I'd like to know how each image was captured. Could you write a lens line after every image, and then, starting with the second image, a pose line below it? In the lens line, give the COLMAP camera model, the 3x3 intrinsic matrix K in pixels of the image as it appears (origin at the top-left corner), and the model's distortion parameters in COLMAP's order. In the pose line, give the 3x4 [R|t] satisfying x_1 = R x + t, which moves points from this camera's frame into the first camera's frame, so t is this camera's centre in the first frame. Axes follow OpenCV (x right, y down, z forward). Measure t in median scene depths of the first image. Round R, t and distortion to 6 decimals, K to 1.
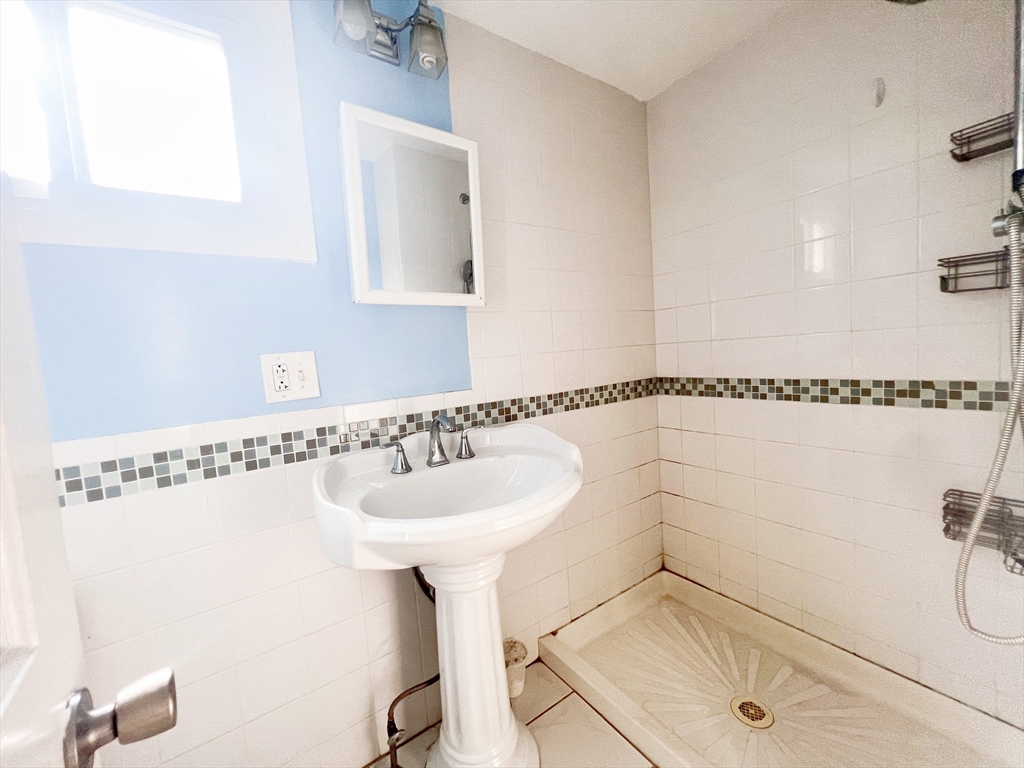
lens RADIAL K [[414.5, 0, 511.2], [0, 414.5, 381.9], [0, 0, 1]] dist [-0.000345, 0.000212]
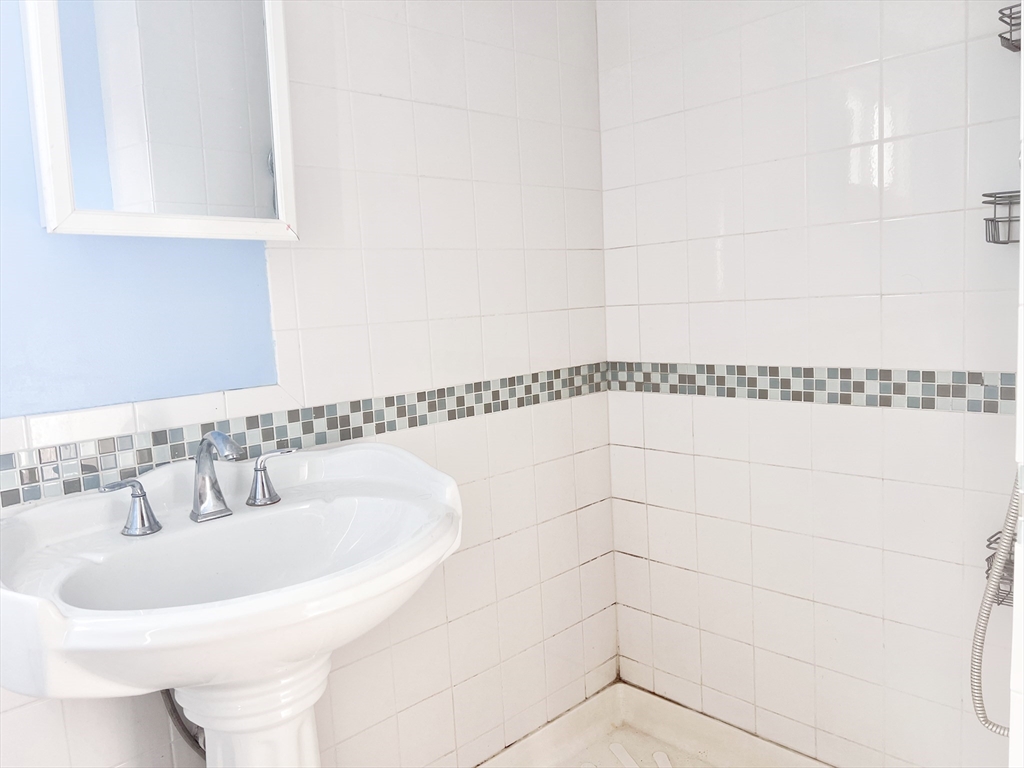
lens RADIAL K [[773.0, 0, 518.8], [0, 773.0, 386.1], [0, 0, 1]] dist [0.070103, -0.078486]
pose [[0.985819, -0.001848, 0.167800, 0.050479], [-0.003619, 0.999473, 0.032271, -0.015133], [-0.167771, -0.032421, 0.985293, -0.105894]]
